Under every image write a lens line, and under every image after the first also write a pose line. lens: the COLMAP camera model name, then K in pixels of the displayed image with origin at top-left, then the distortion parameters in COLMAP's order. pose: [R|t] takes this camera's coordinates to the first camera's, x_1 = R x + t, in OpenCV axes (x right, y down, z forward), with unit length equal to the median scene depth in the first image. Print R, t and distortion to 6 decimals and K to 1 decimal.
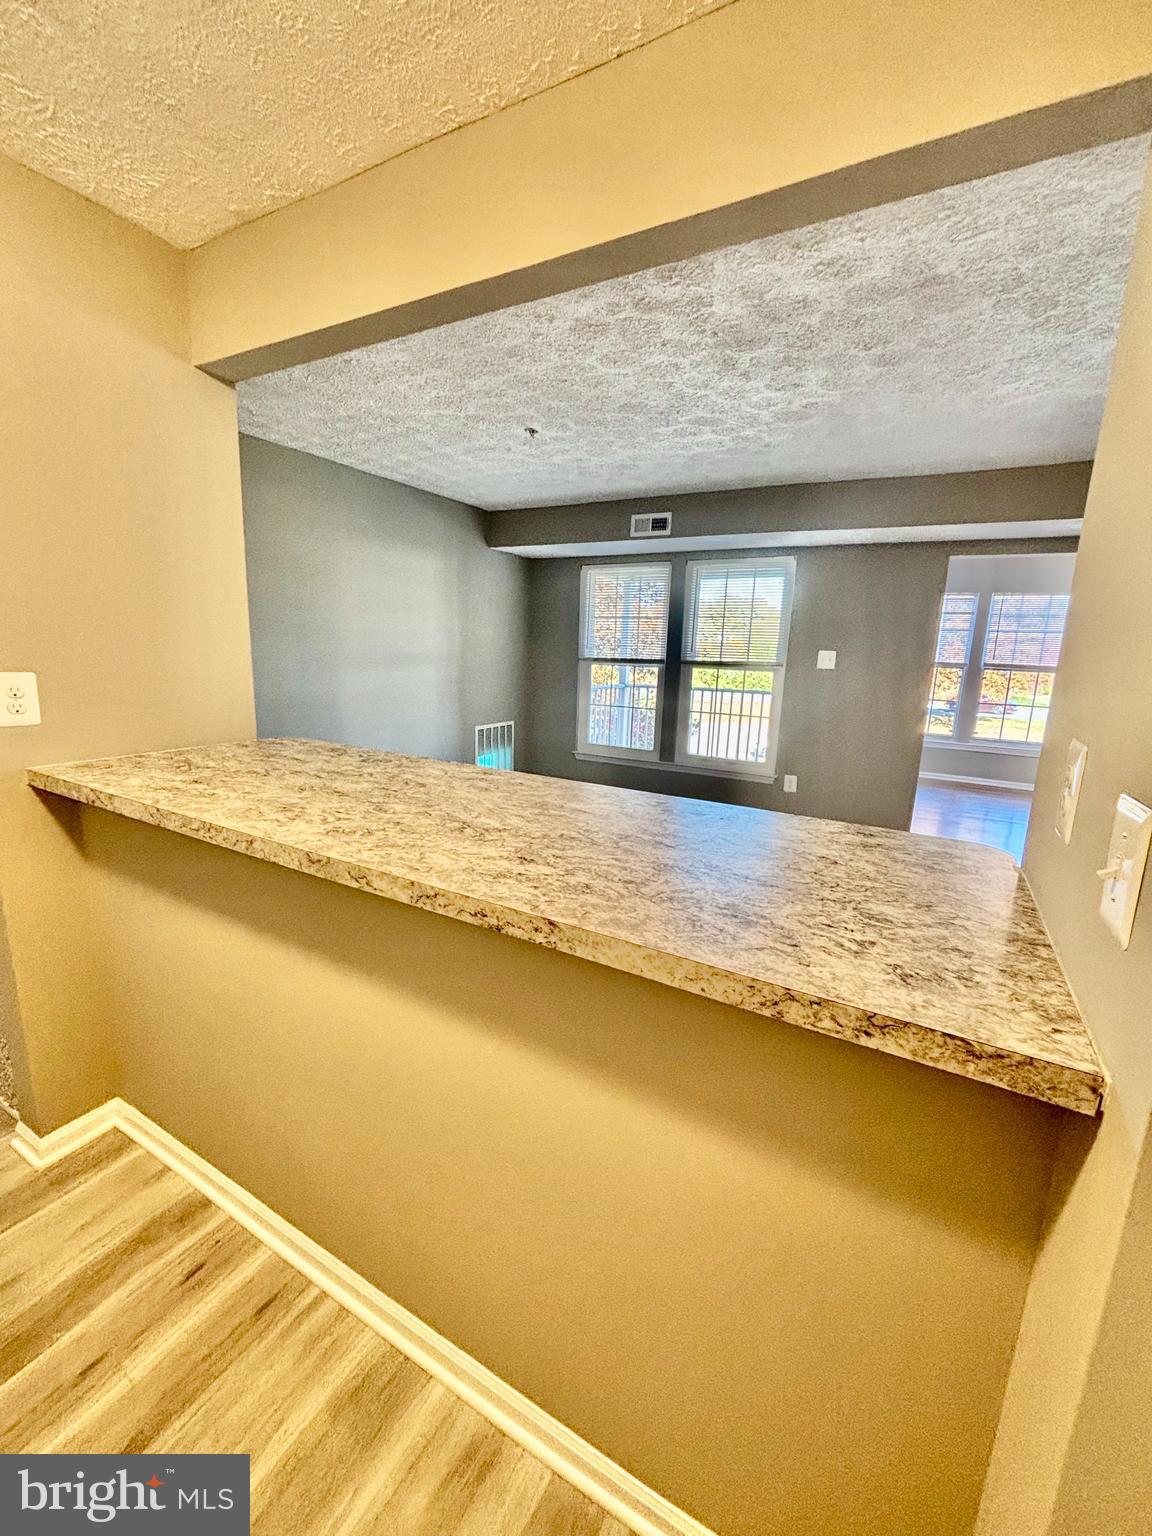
lens RADIAL K [[620.1, 0, 581.9], [0, 620.1, 765.8], [0, 0, 1]] dist [0.003439, -0.000332]
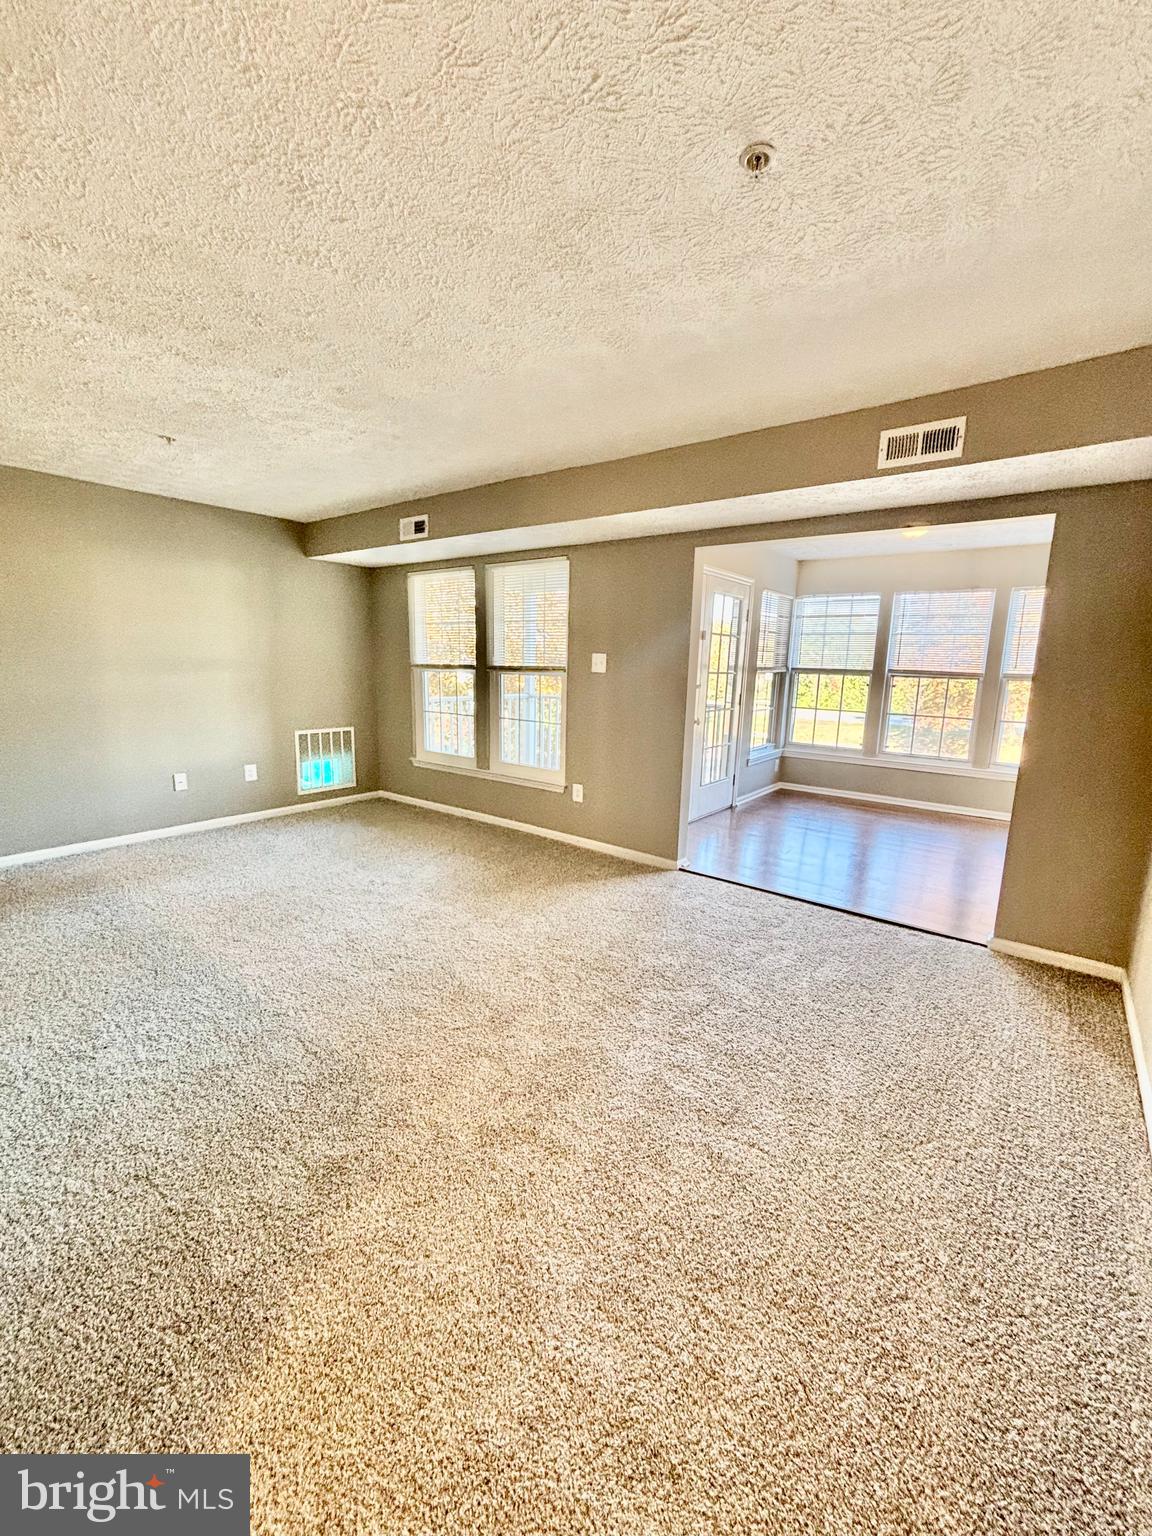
lens RADIAL K [[620.1, 0, 581.5], [0, 620.1, 766.8], [0, 0, 1]] dist [0.003439, -0.000332]
pose [[0.988225, 0.017239, -0.152031, 0.465236], [-0.021418, 0.999435, -0.025895, 0.012054], [0.151499, 0.028846, 0.988036, 0.060353]]
